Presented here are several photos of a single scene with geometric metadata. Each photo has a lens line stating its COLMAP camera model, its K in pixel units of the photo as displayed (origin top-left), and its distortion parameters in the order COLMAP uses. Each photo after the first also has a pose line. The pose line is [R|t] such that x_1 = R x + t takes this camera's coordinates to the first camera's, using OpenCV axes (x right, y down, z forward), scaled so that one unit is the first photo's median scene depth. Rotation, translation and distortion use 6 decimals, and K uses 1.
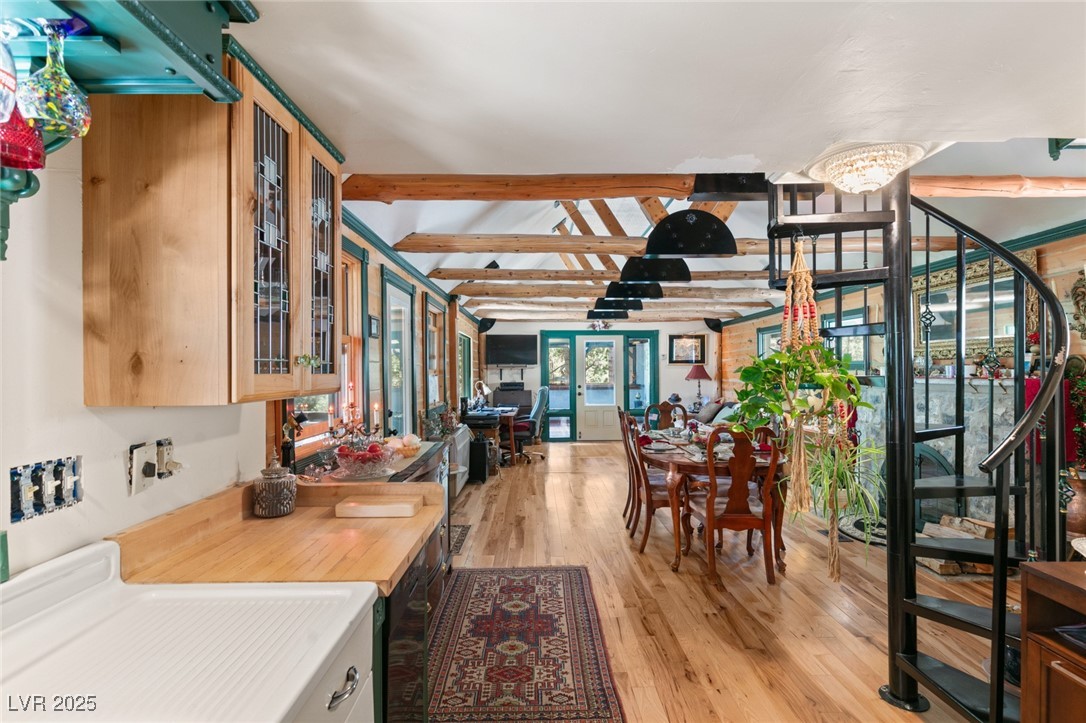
lens RADIAL K [[525.7, 0, 548.9], [0, 525.7, 369.7], [0, 0, 1]] dist [-0.001043, -0.000366]
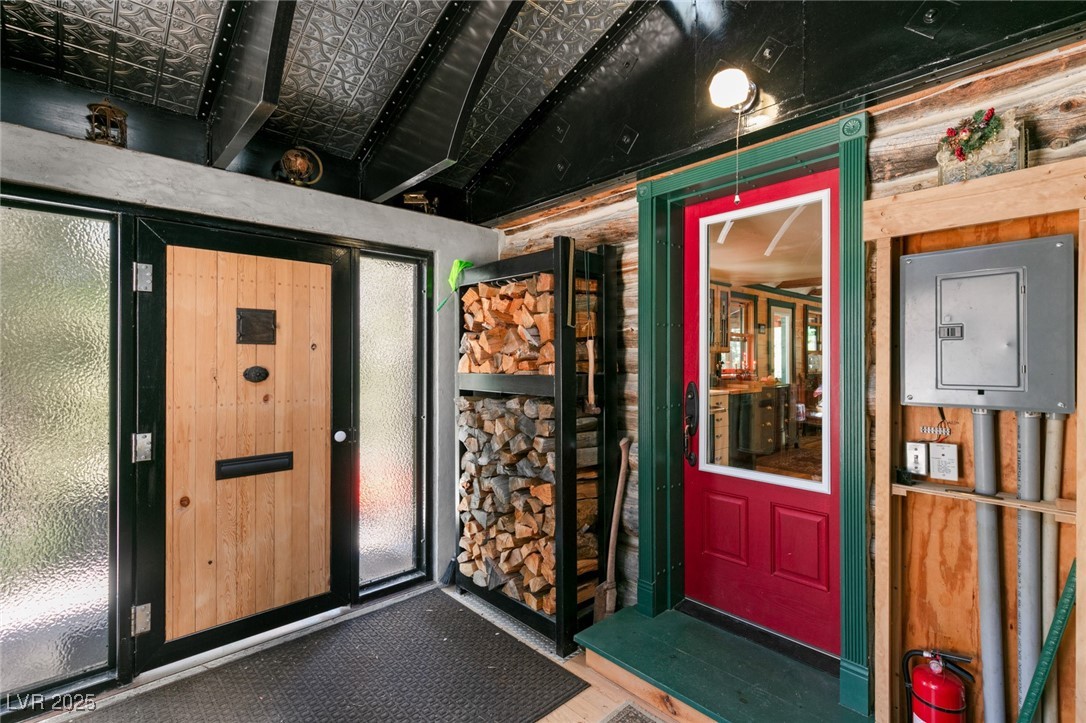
lens RADIAL K [[500.1, 0, 545.6], [0, 500.1, 368.2], [0, 0, 1]] dist [0.003911, 0.000327]
pose [[0.659463, 0.016842, -0.751548, 0.358174], [-0.003599, 0.999808, 0.019247, 0.024827], [0.751728, -0.009988, 0.659397, -0.582321]]
